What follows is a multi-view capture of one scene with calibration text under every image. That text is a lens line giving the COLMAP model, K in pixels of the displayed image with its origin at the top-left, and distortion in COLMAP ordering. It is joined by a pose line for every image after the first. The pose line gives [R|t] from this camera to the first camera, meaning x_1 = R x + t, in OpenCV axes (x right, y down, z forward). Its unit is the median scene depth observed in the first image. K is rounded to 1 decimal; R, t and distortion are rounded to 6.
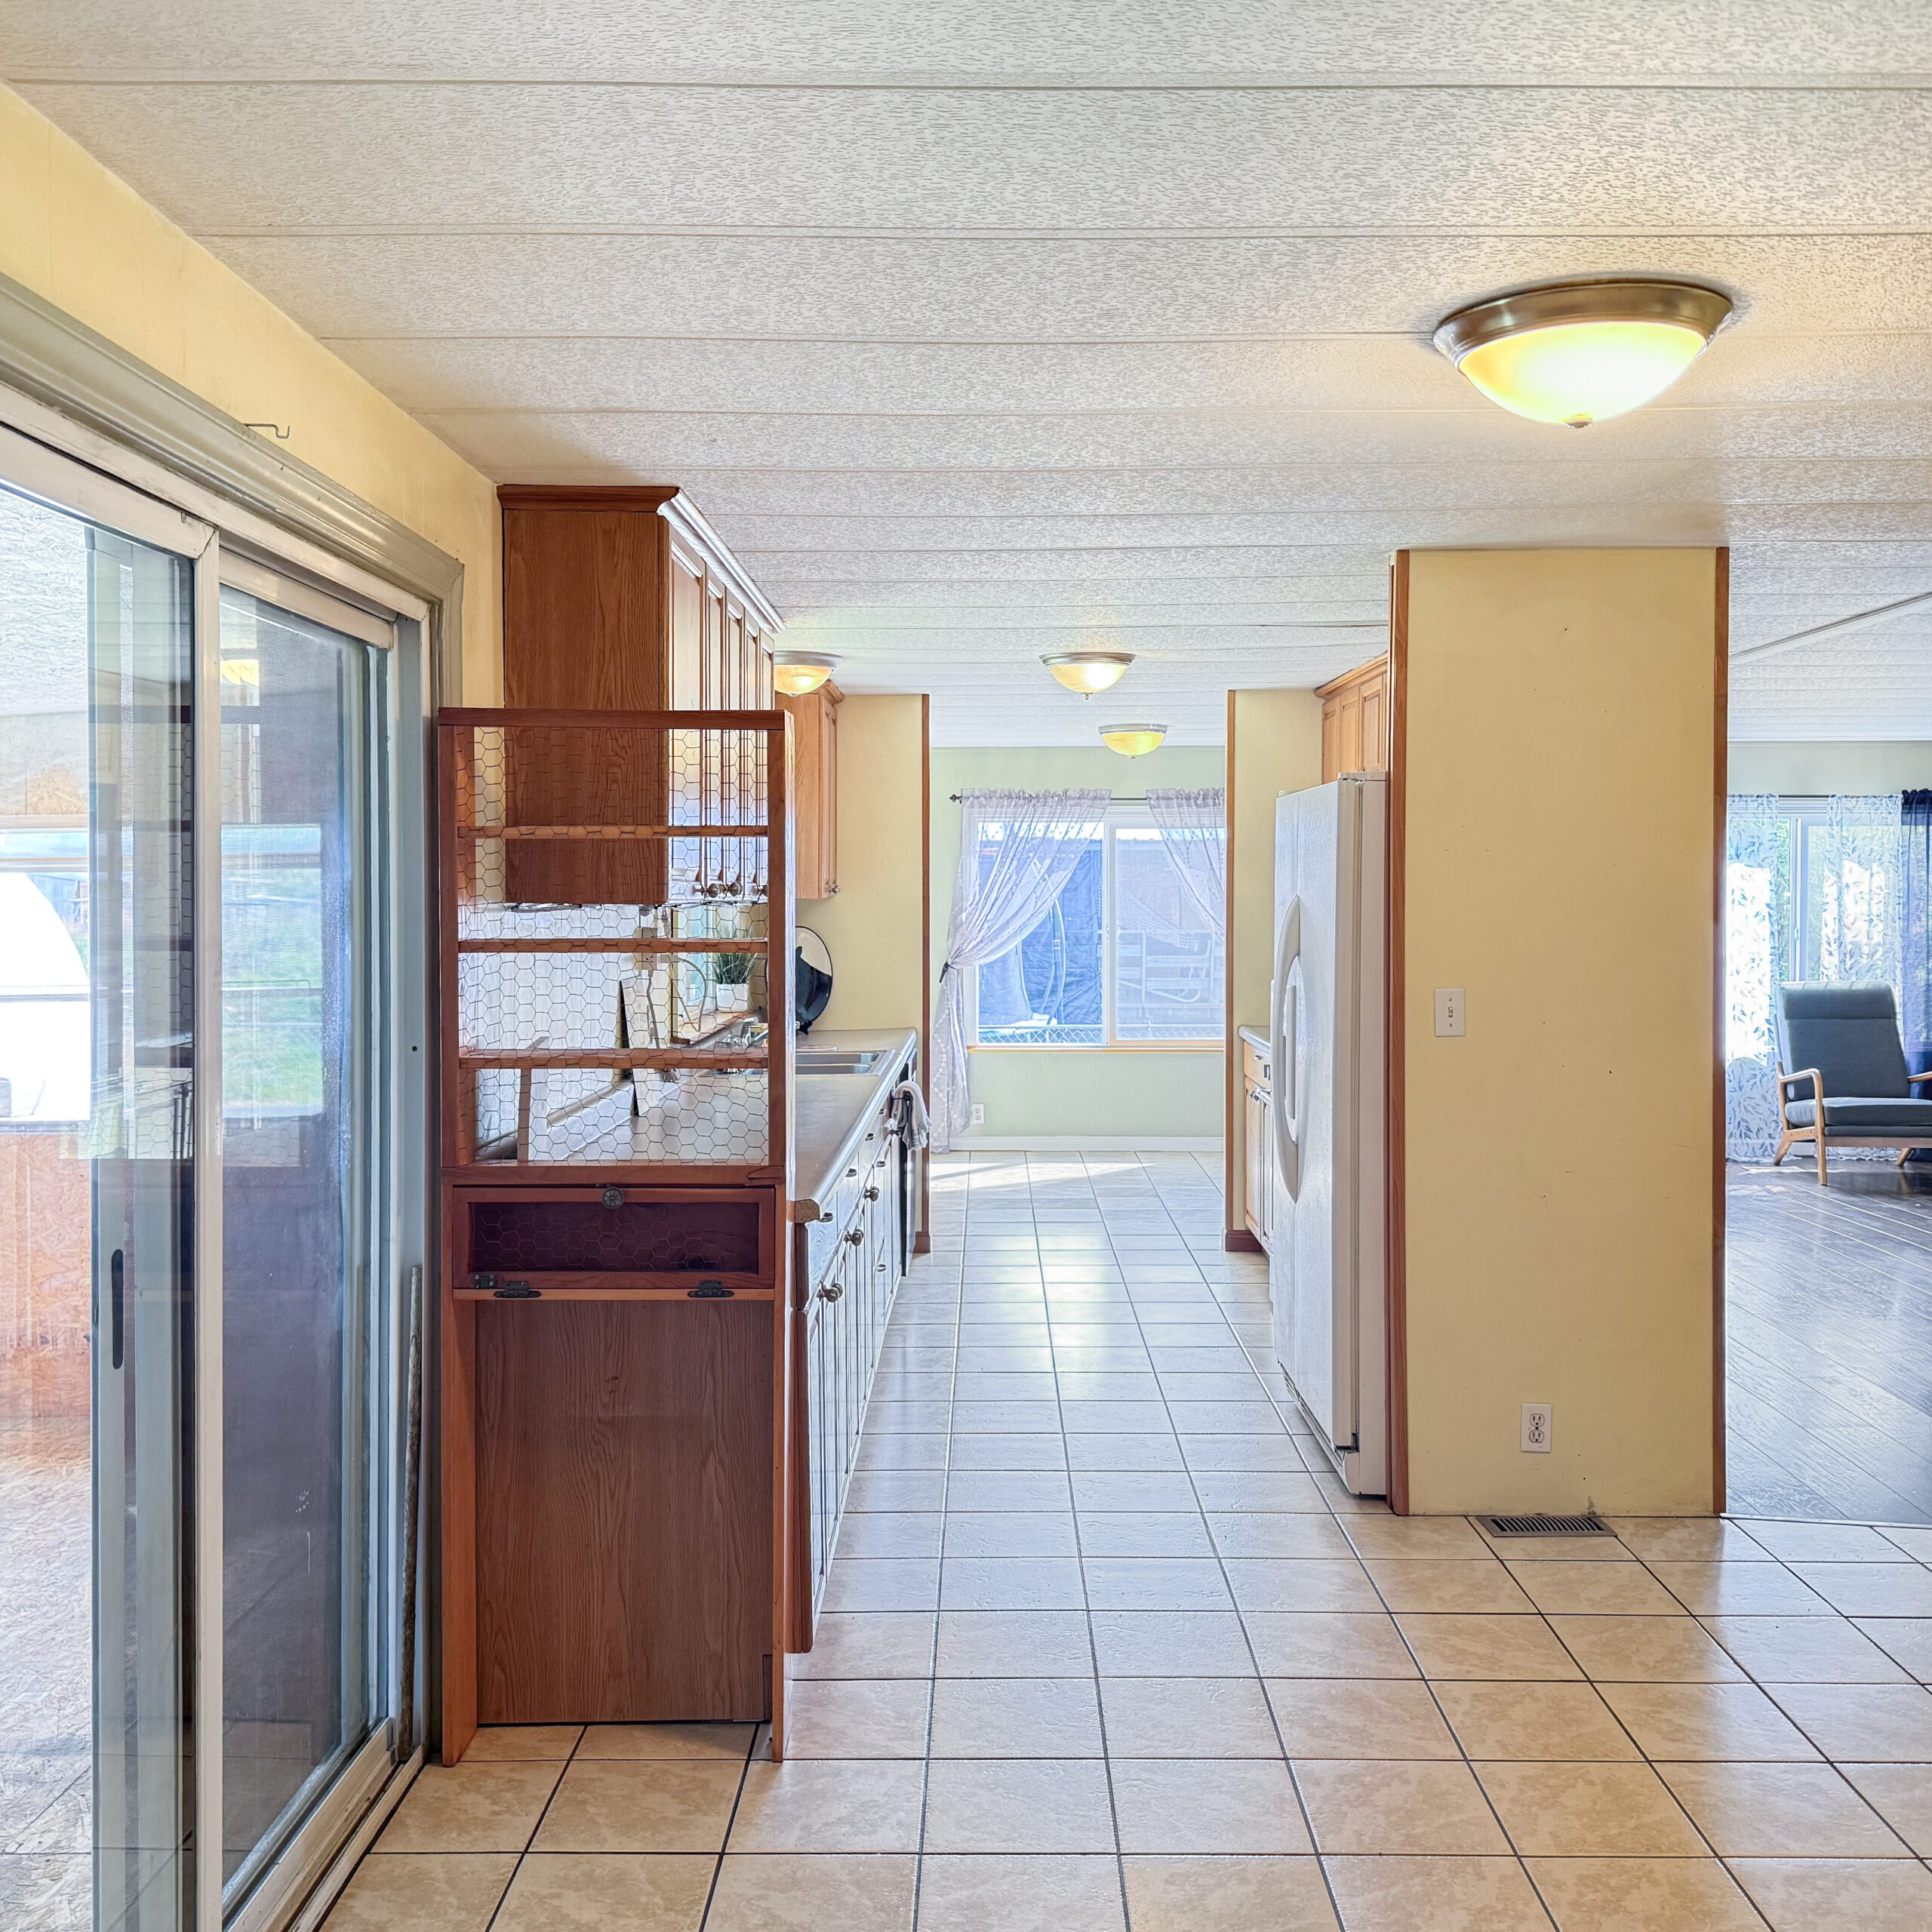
lens RADIAL K [[1921.8, 0, 957.8], [0, 1921.8, 970.6], [0, 0, 1]] dist [0.012092, 0.000000]
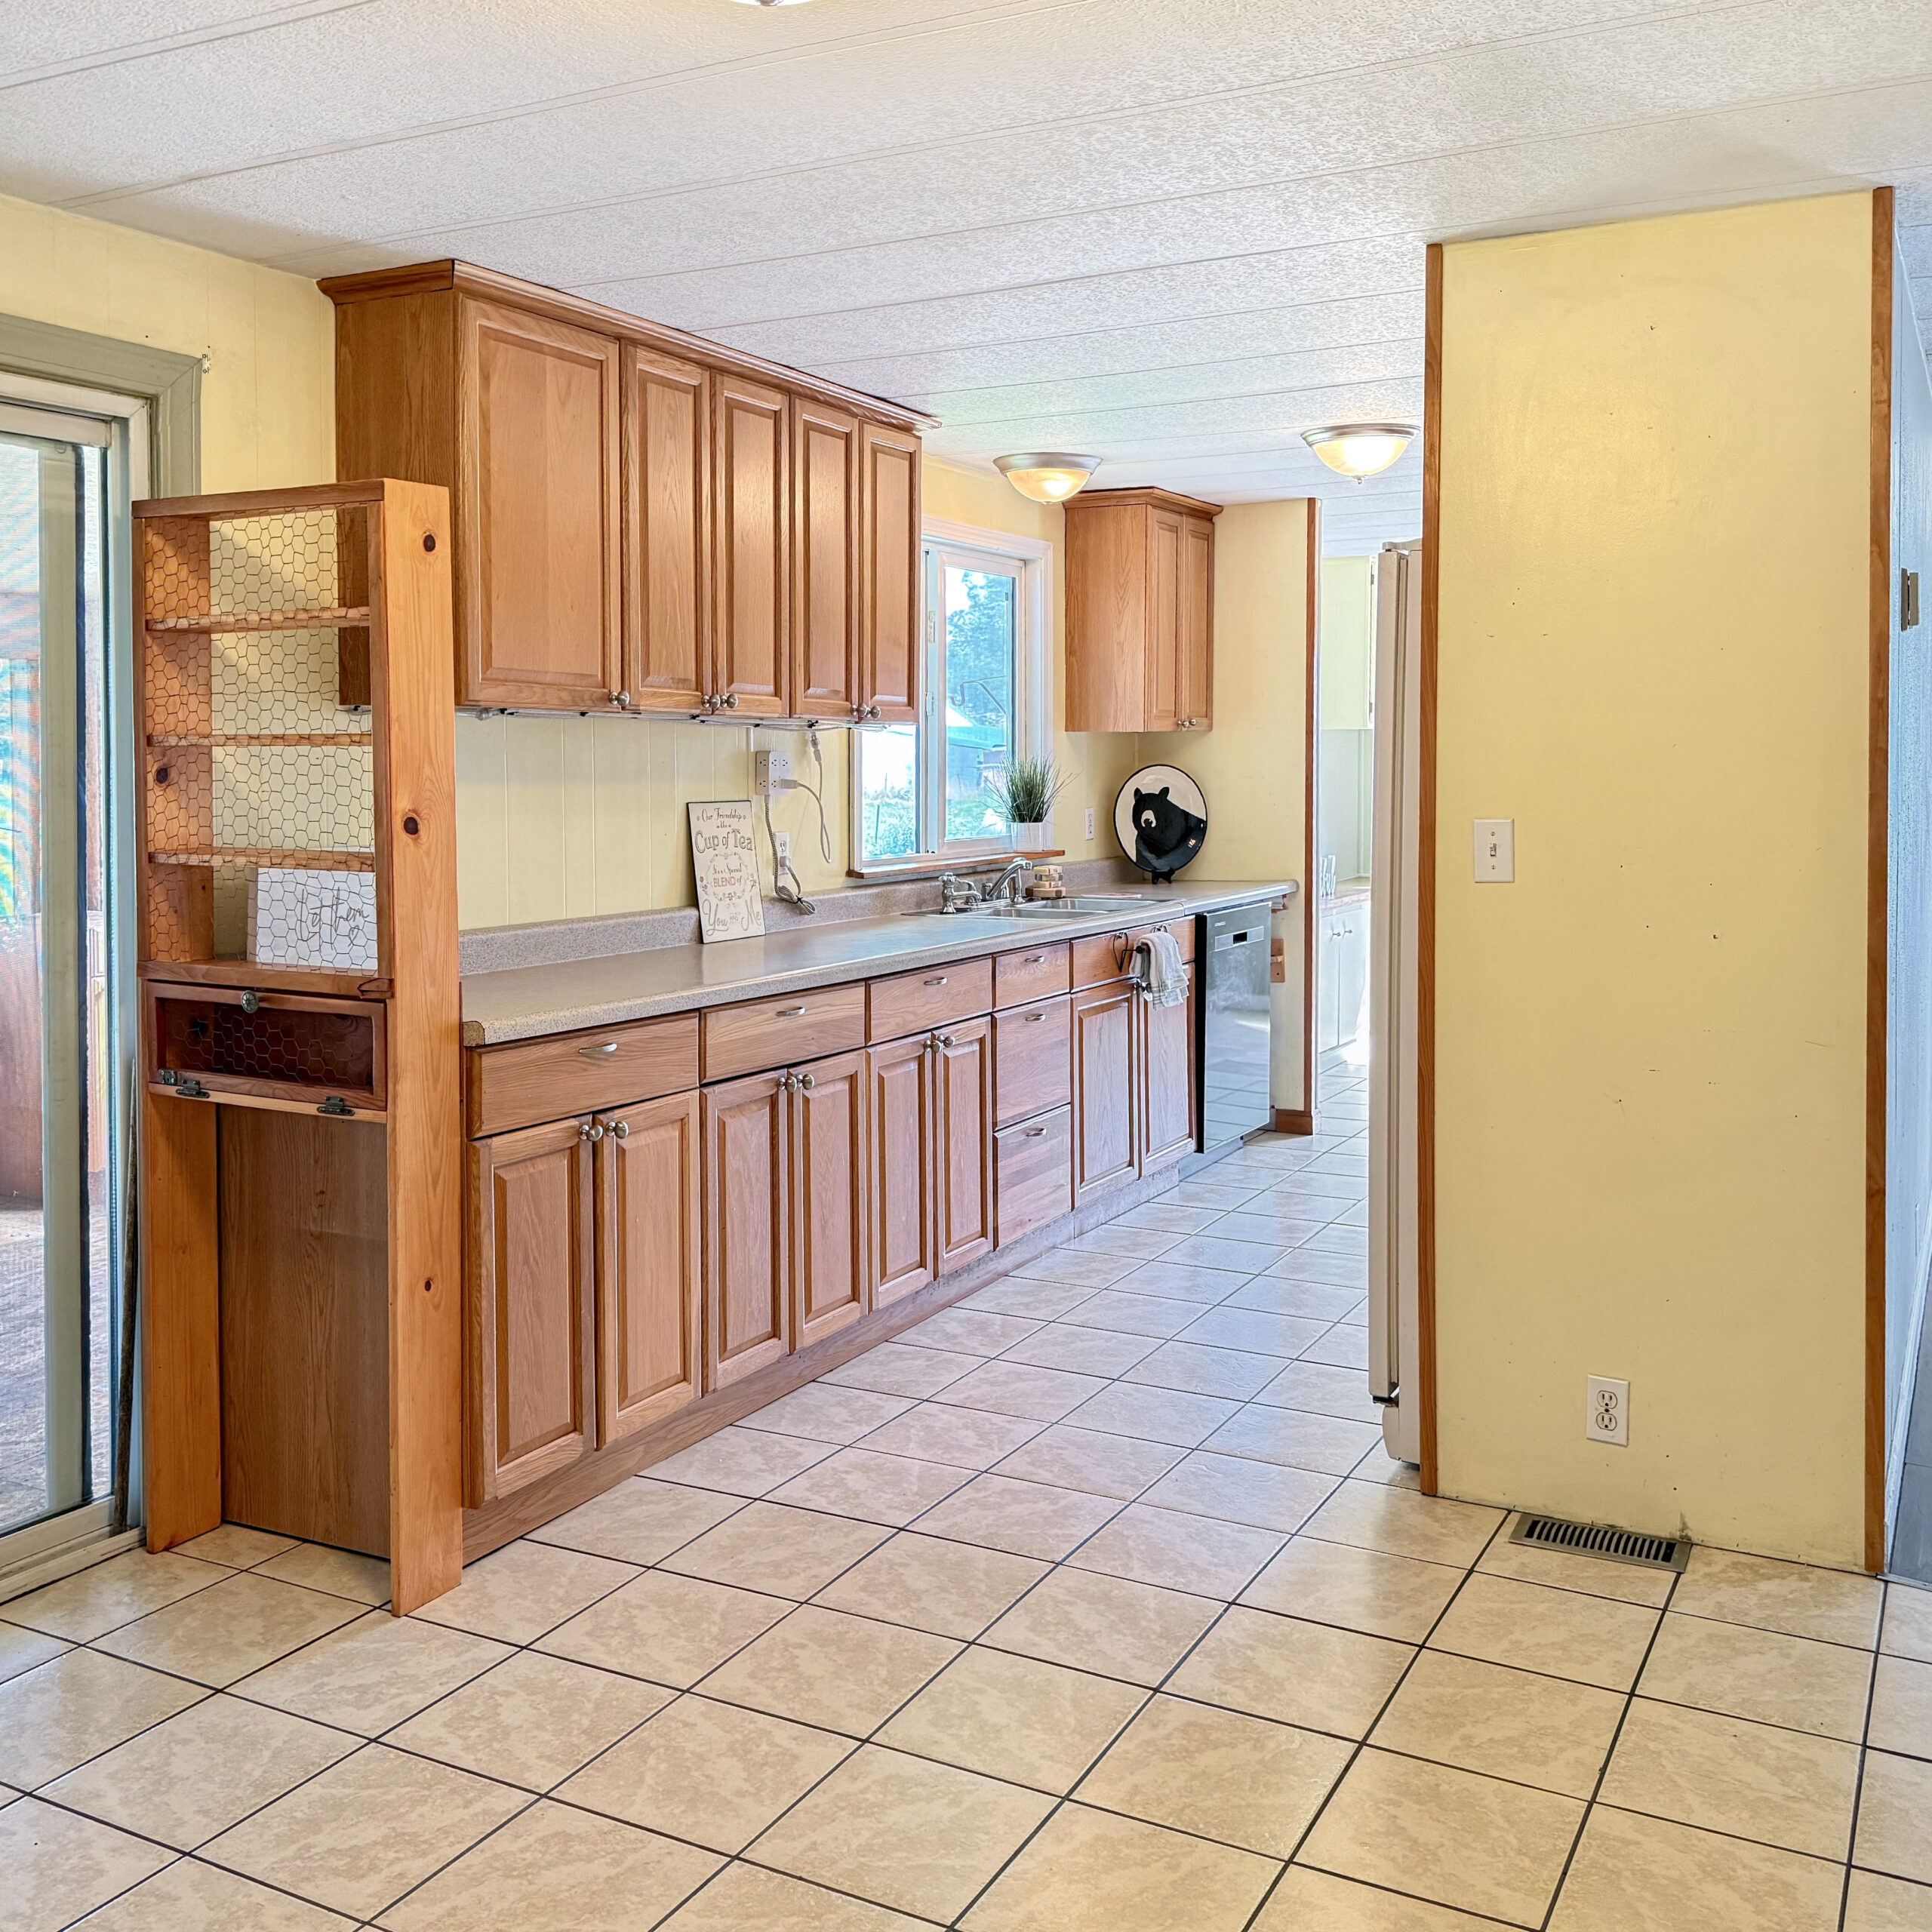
lens RADIAL K [[1921.8, 0, 975.3], [0, 1921.8, 895.7], [0, 0, 1]] dist [0.012092, 0.000000]
pose [[0.885249, 0.035453, -0.463765, 0.548709], [-0.021908, 0.999162, 0.034565, 0.021757], [0.464602, -0.020439, 0.885284, 0.292895]]
